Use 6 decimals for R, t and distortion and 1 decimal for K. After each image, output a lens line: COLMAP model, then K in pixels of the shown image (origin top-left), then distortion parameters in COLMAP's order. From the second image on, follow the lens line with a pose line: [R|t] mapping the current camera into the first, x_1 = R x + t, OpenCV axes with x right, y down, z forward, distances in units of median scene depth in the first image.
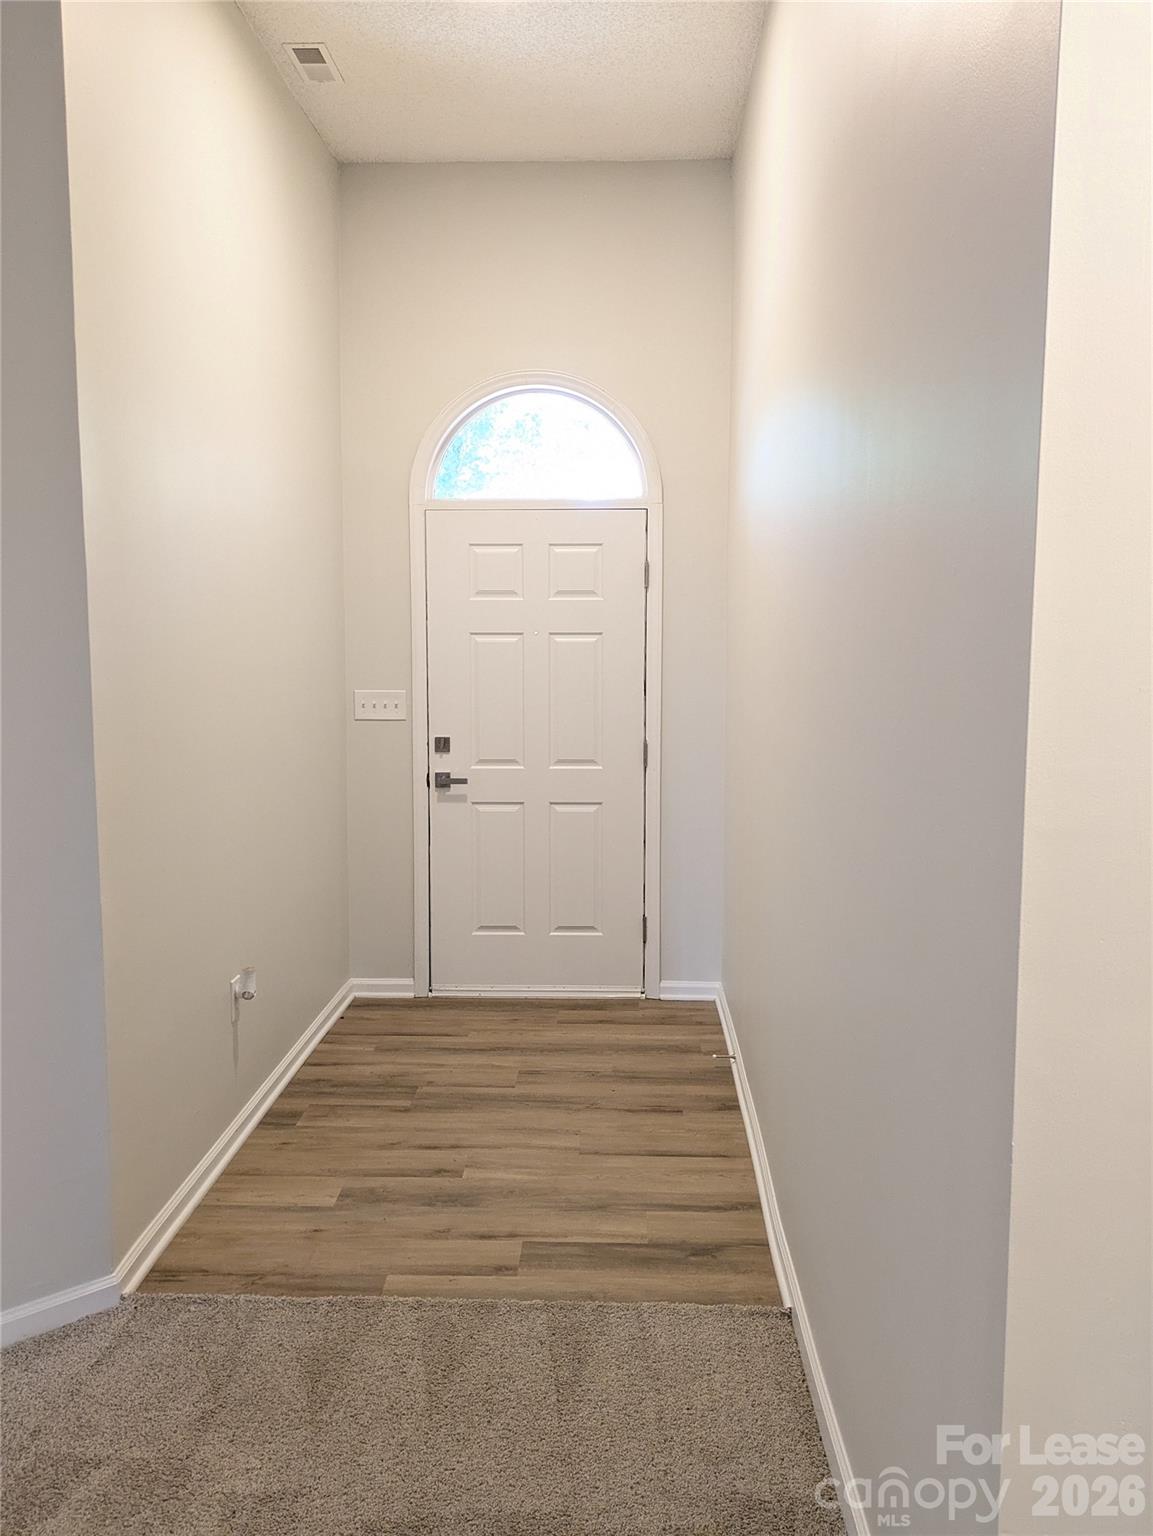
lens RADIAL K [[1257.1, 0, 576.5], [0, 1257.1, 763.4], [0, 0, 1]] dist [0.068698, -0.078213]
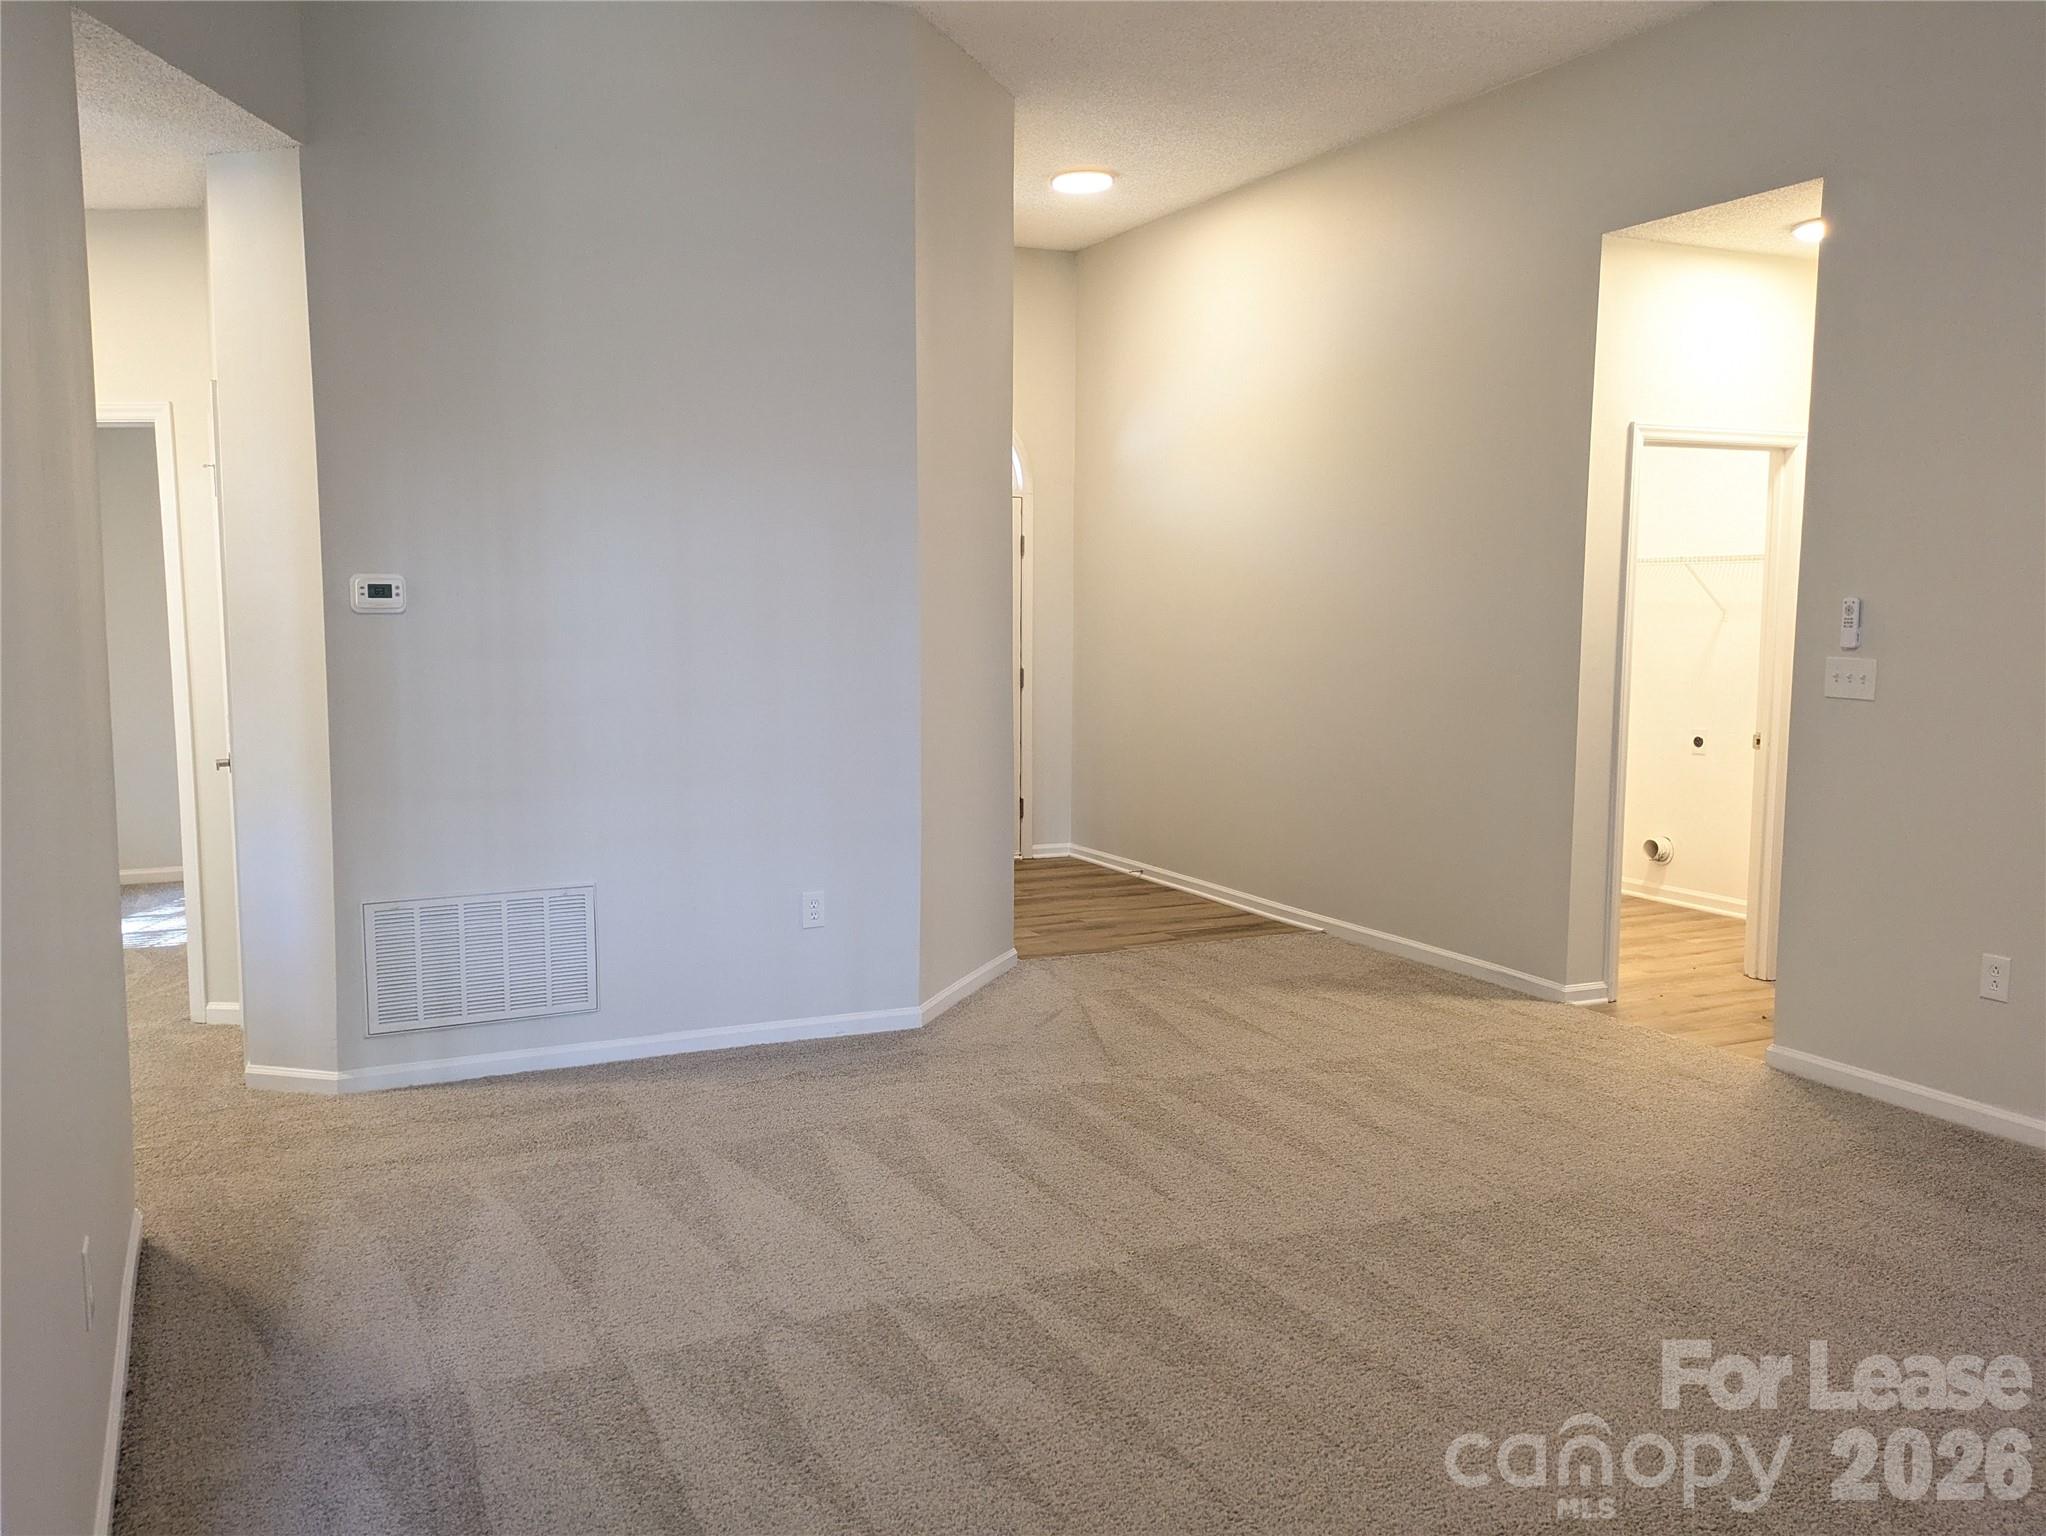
lens RADIAL K [[1674.5, 0, 1009.6], [0, 1674.5, 766.6], [0, 0, 1]] dist [0.068698, -0.078213]
pose [[0.888979, -0.047860, 0.455440, -0.777685], [0.047597, 0.998794, 0.012053, 0.065959], [-0.455468, 0.010963, 0.890185, -0.594955]]
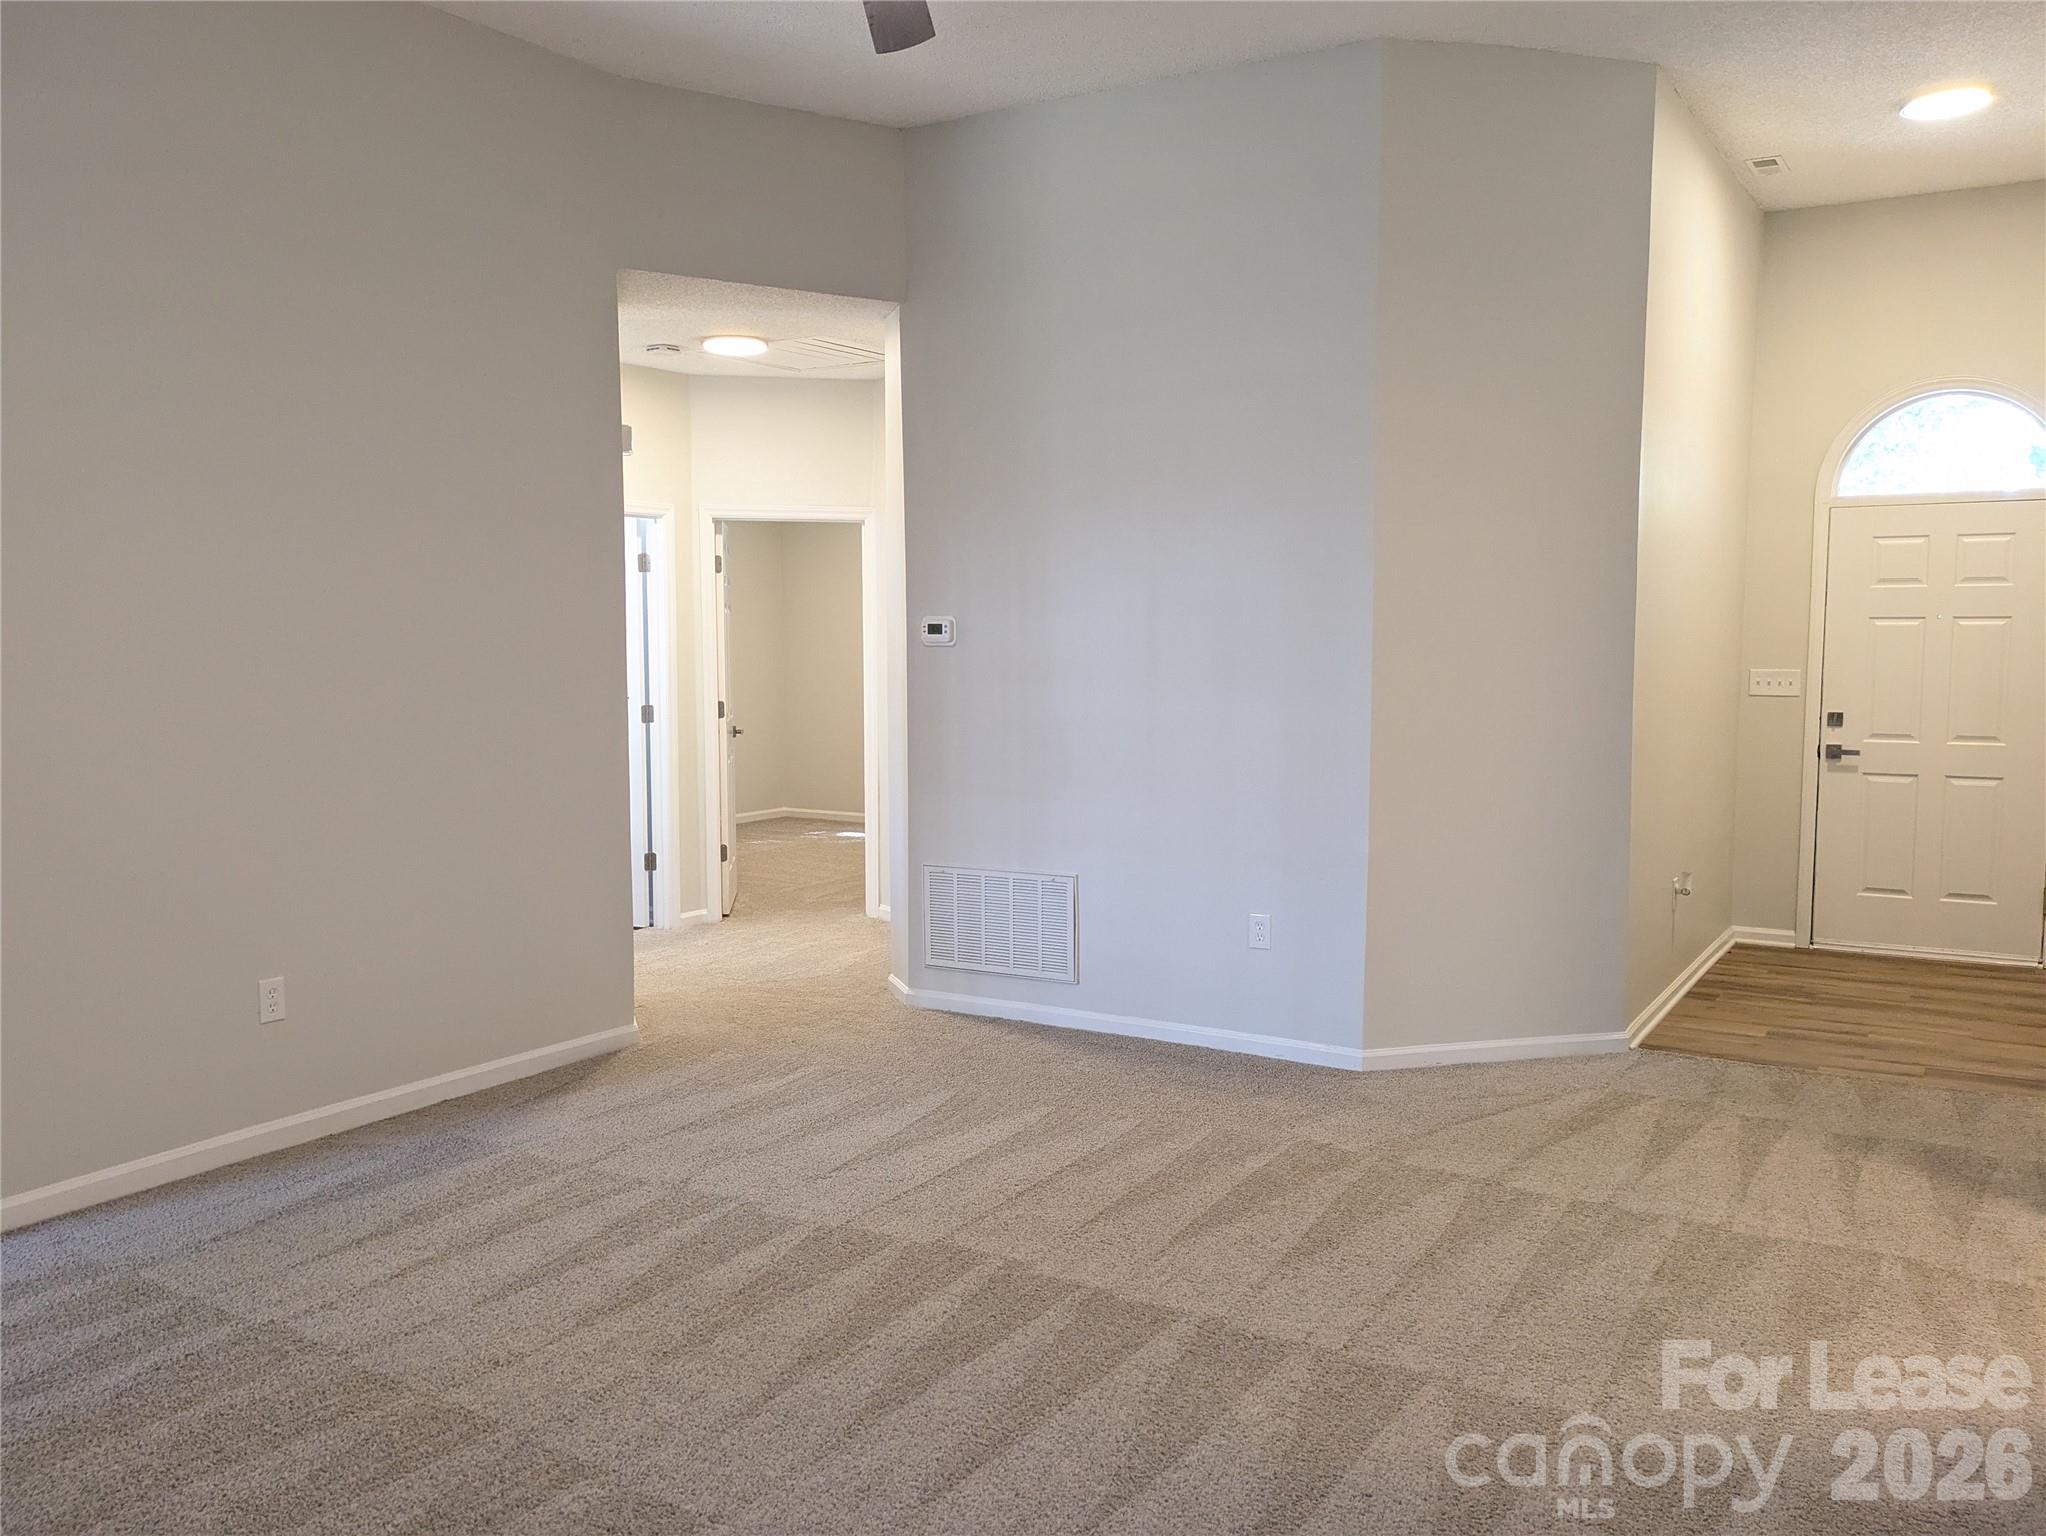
lens RADIAL K [[1674.5, 0, 1004.9], [0, 1674.5, 779.8], [0, 0, 1]] dist [0.068698, -0.078213]
pose [[0.874543, 0.040585, -0.483246, -0.023521], [-0.045623, 0.998958, 0.001332, 0.069293], [0.482796, 0.020882, 0.875484, -0.646482]]
